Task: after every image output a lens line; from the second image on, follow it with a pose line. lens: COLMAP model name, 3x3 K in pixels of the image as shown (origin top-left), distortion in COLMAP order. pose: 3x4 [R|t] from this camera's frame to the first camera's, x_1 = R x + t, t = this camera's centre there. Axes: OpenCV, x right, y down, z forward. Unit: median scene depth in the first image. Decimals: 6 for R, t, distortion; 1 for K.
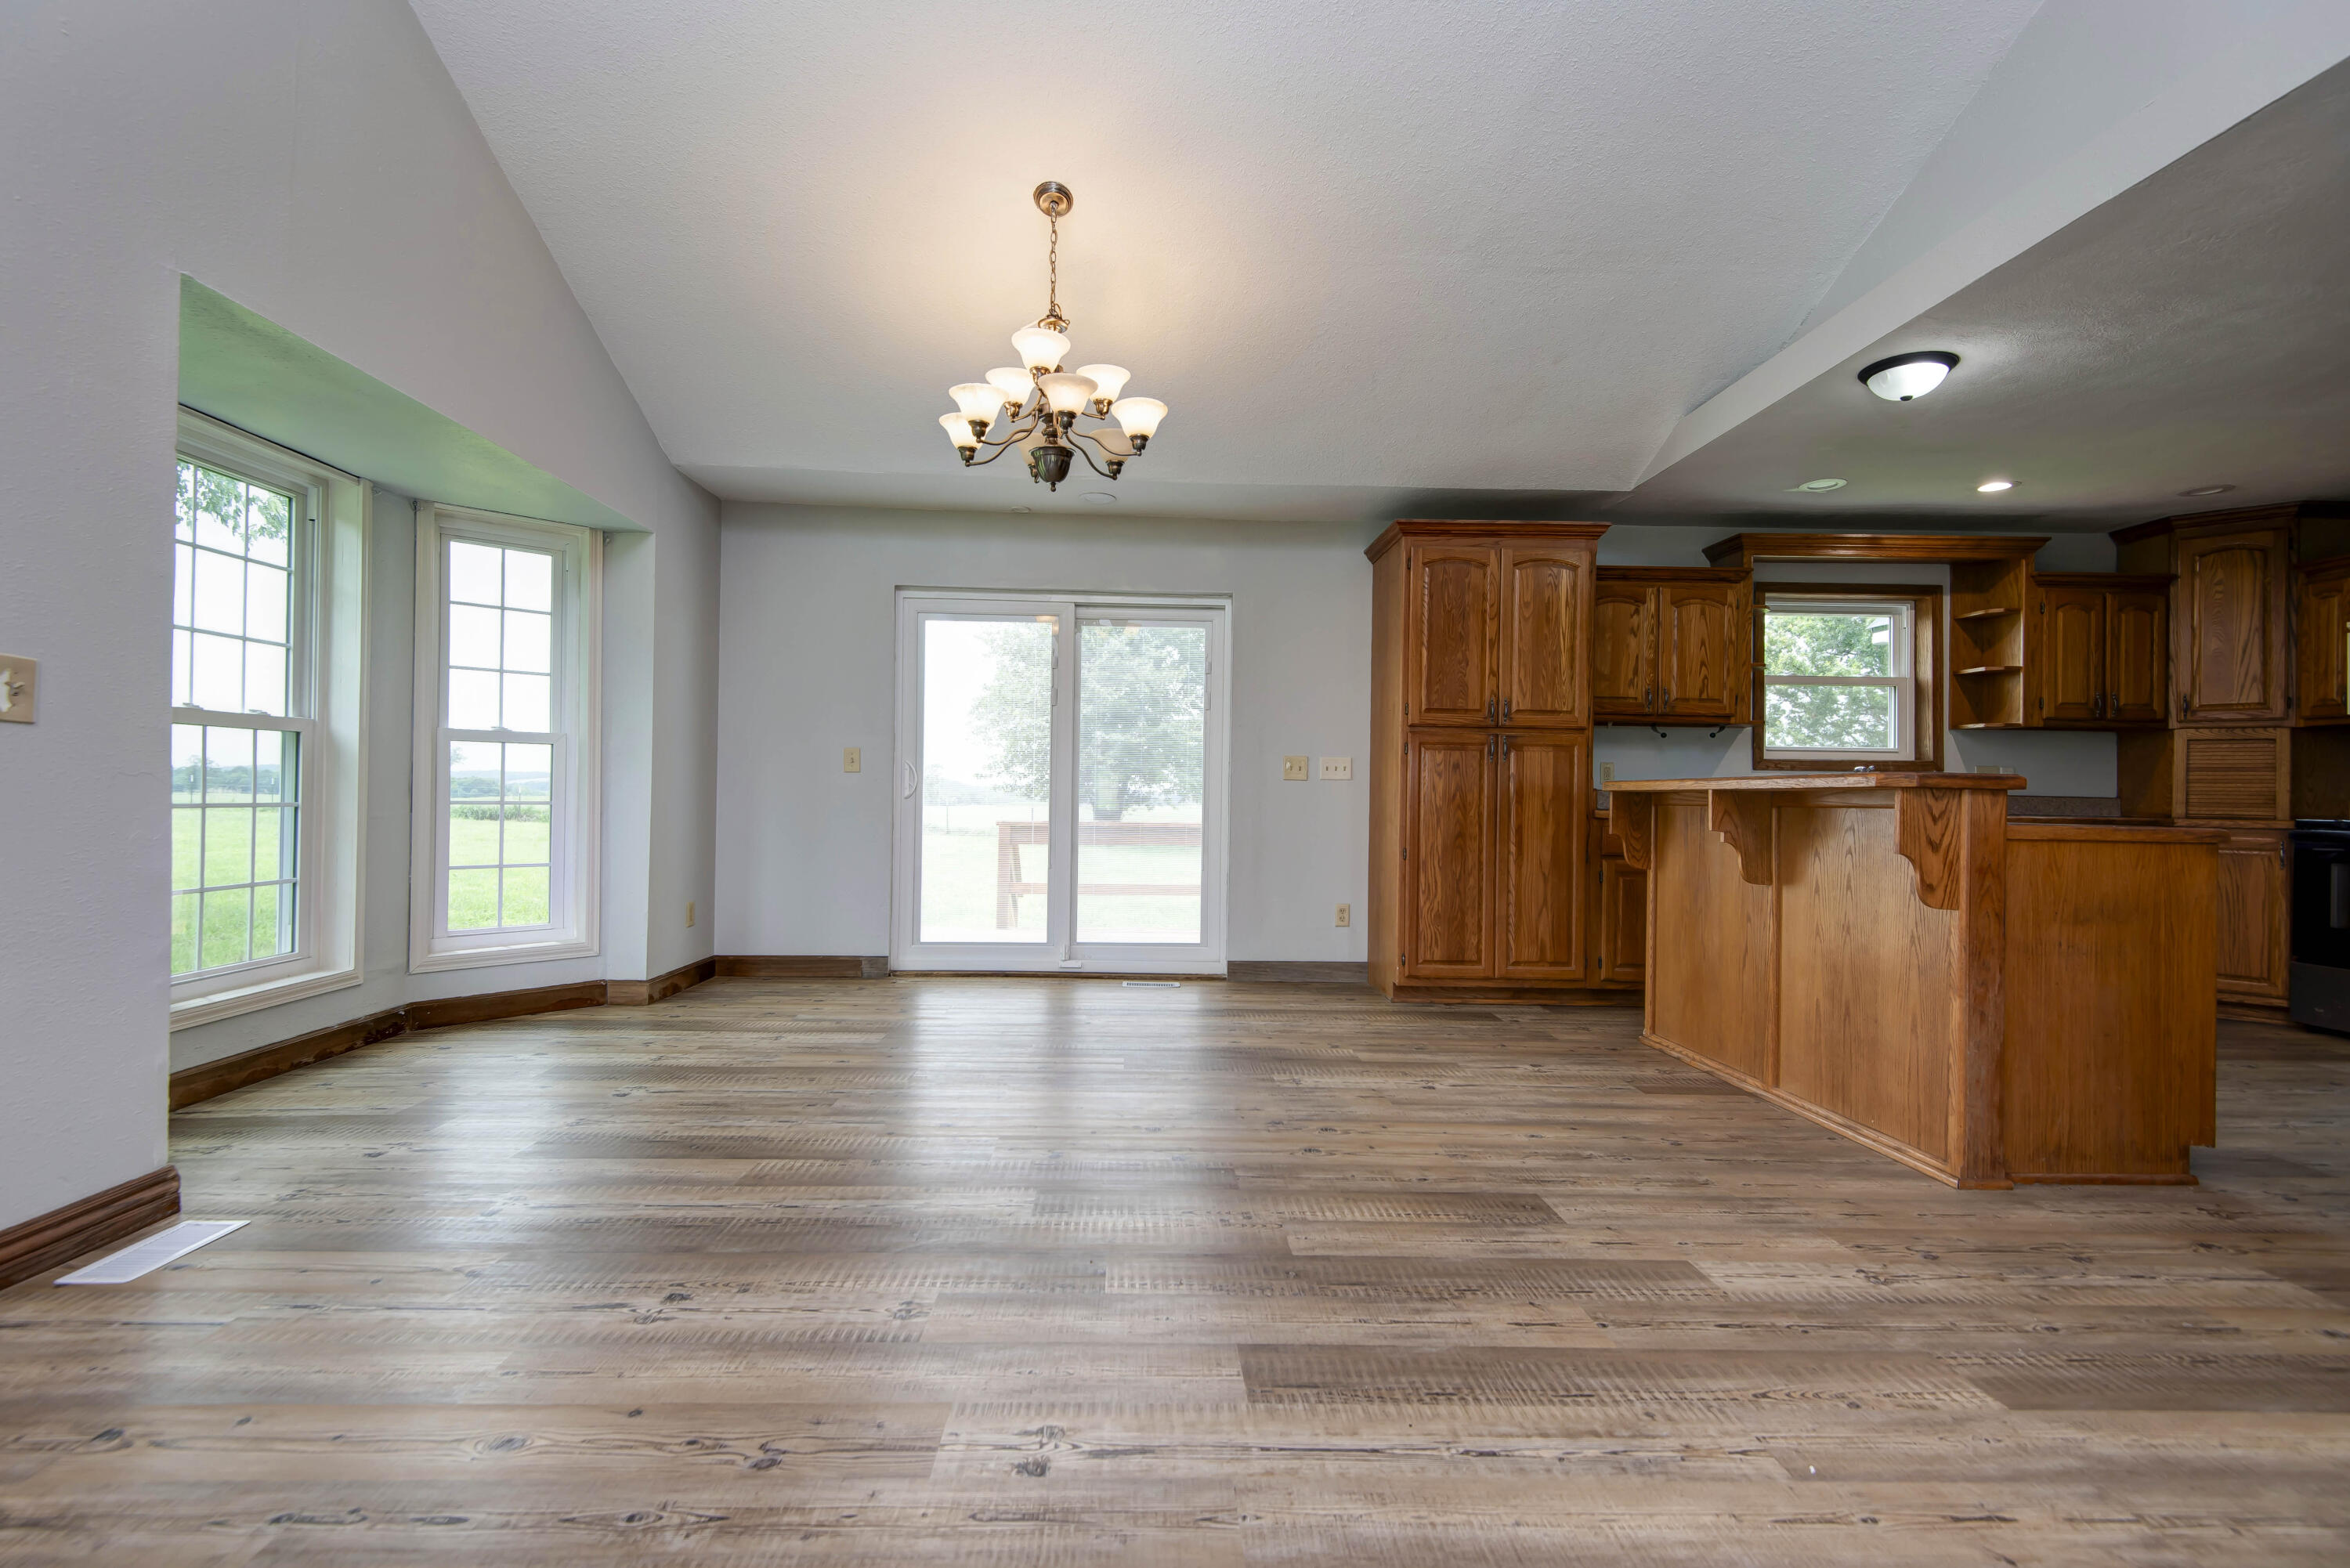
lens RADIAL K [[1117.4, 0, 1175.0], [0, 1117.4, 784.0], [0, 0, 1]] dist [0.038913, -0.033547]
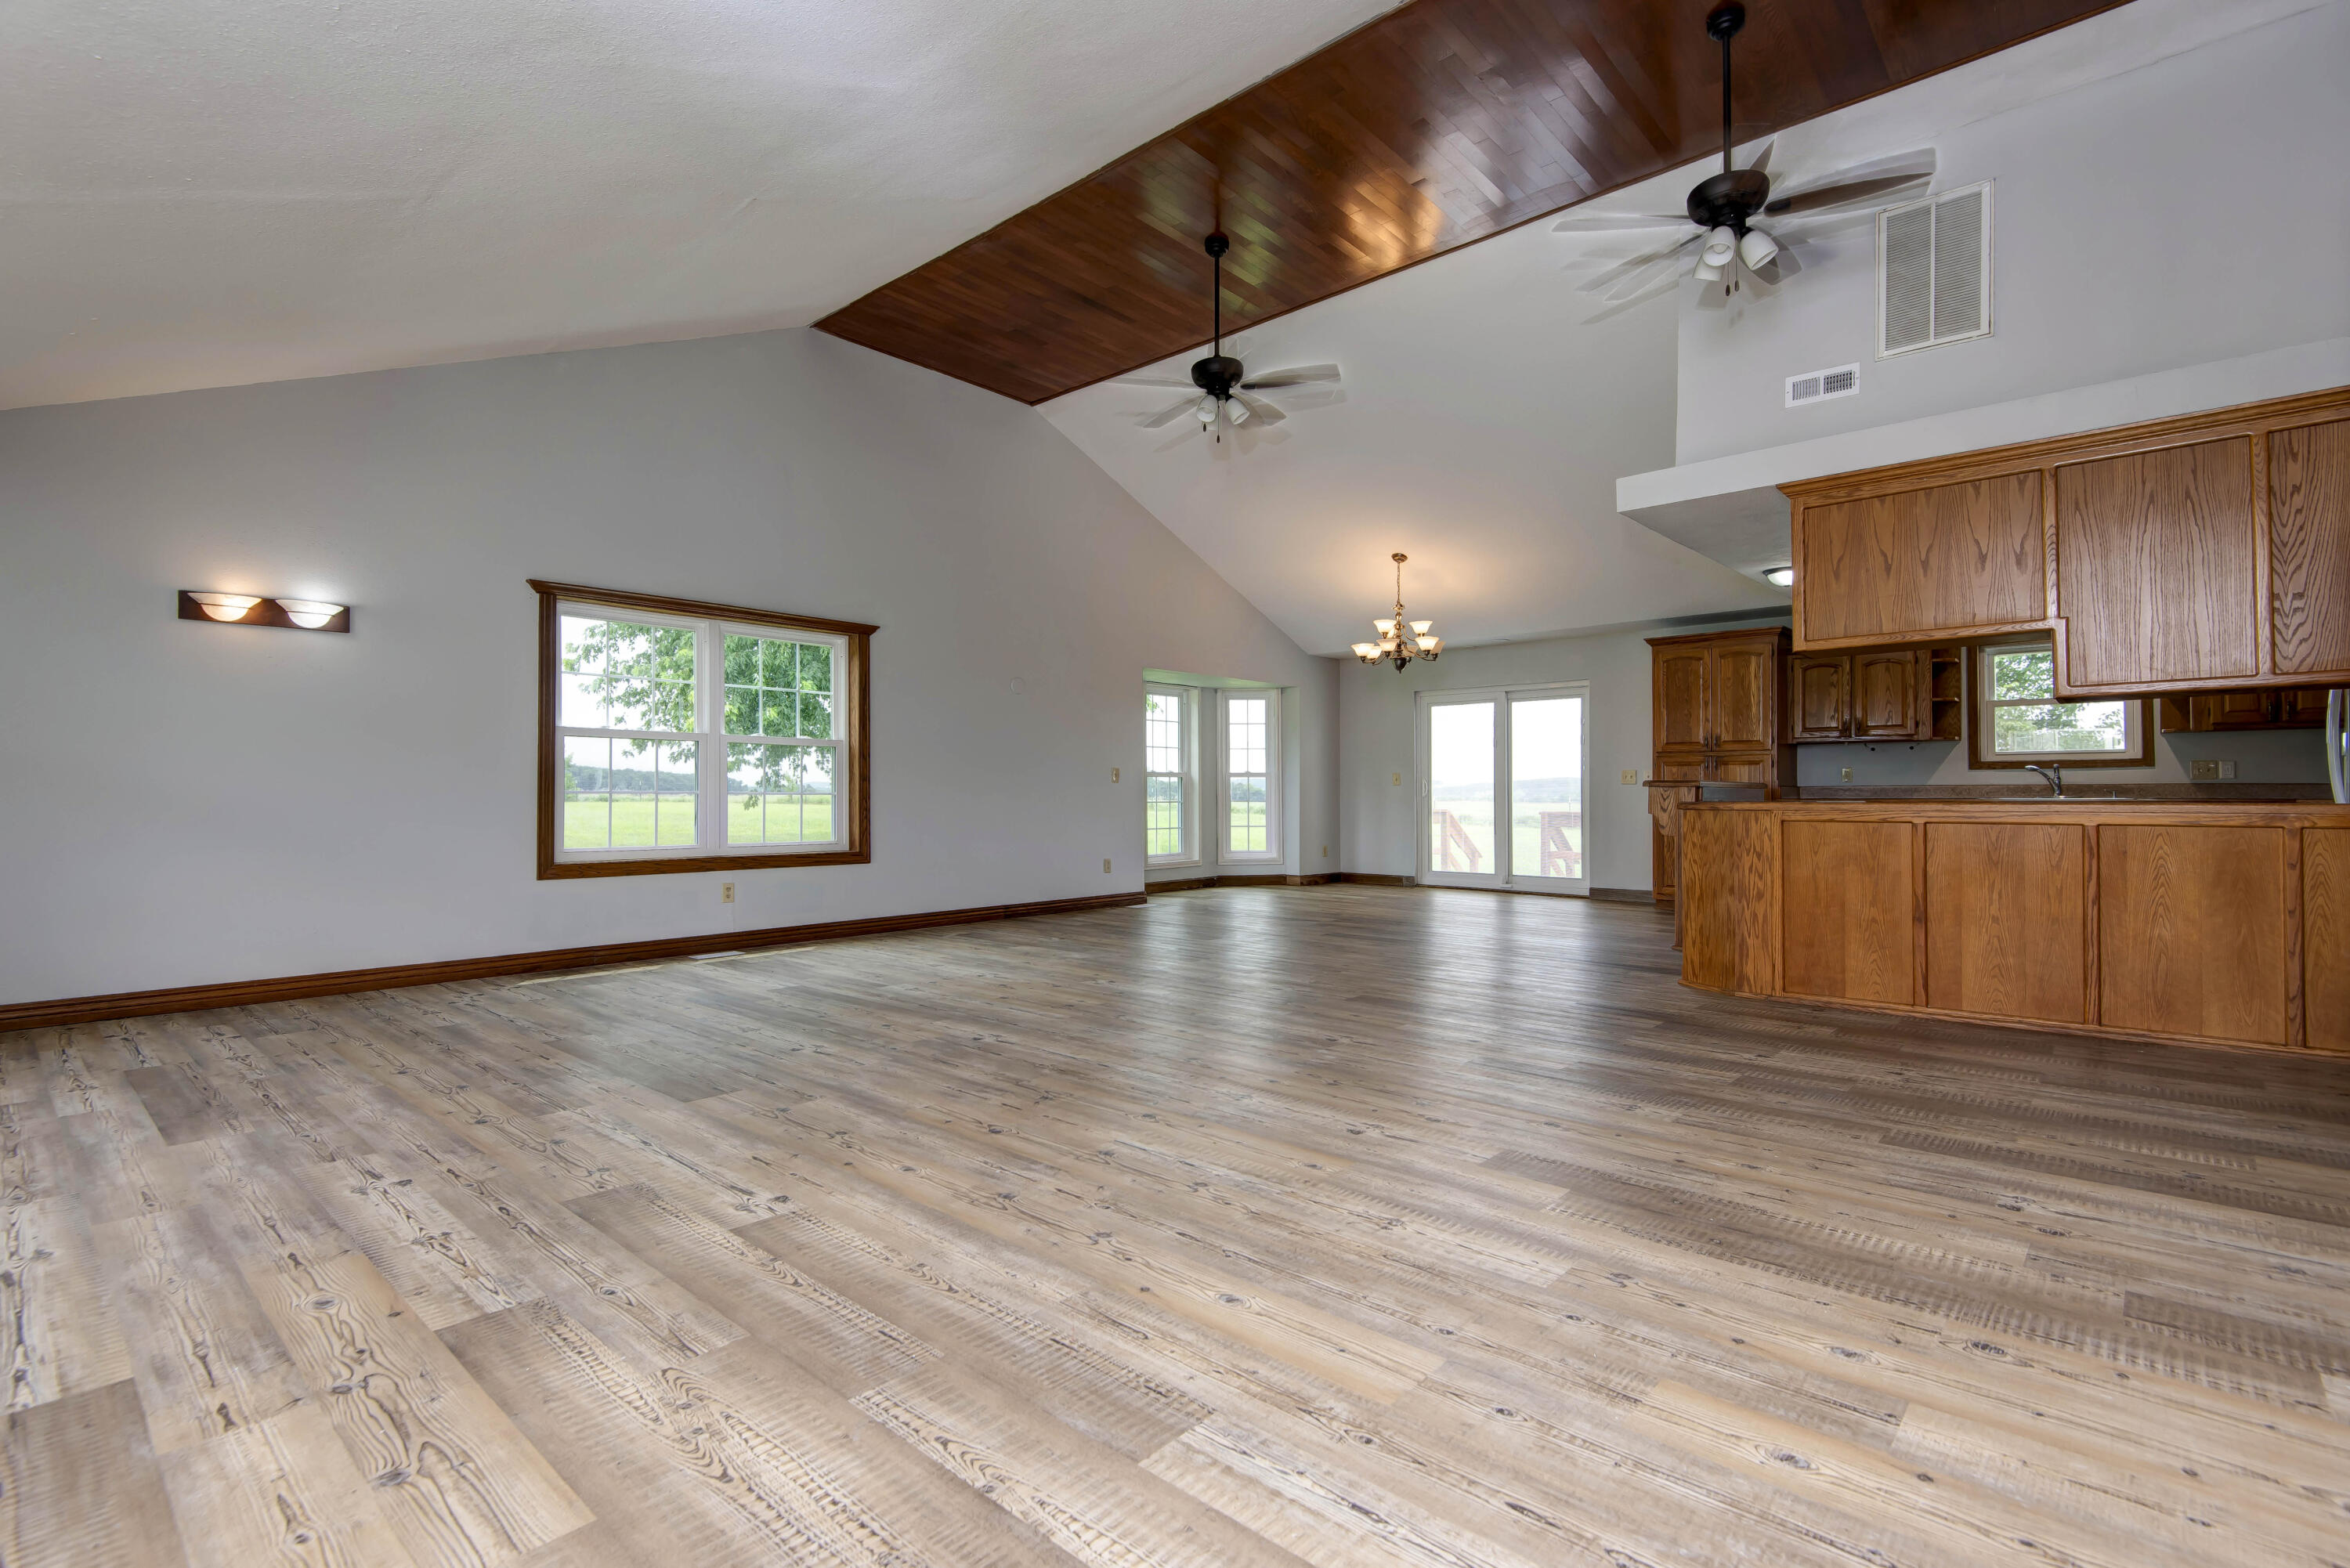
lens RADIAL K [[1117.4, 0, 1175.0], [0, 1117.4, 784.0], [0, 0, 1]] dist [0.038913, -0.033547]
pose [[0.738481, -0.020492, -0.673963, 0.952222], [0.017188, 0.999785, -0.011565, 0.004871], [0.674055, -0.003043, 0.738675, -0.943360]]
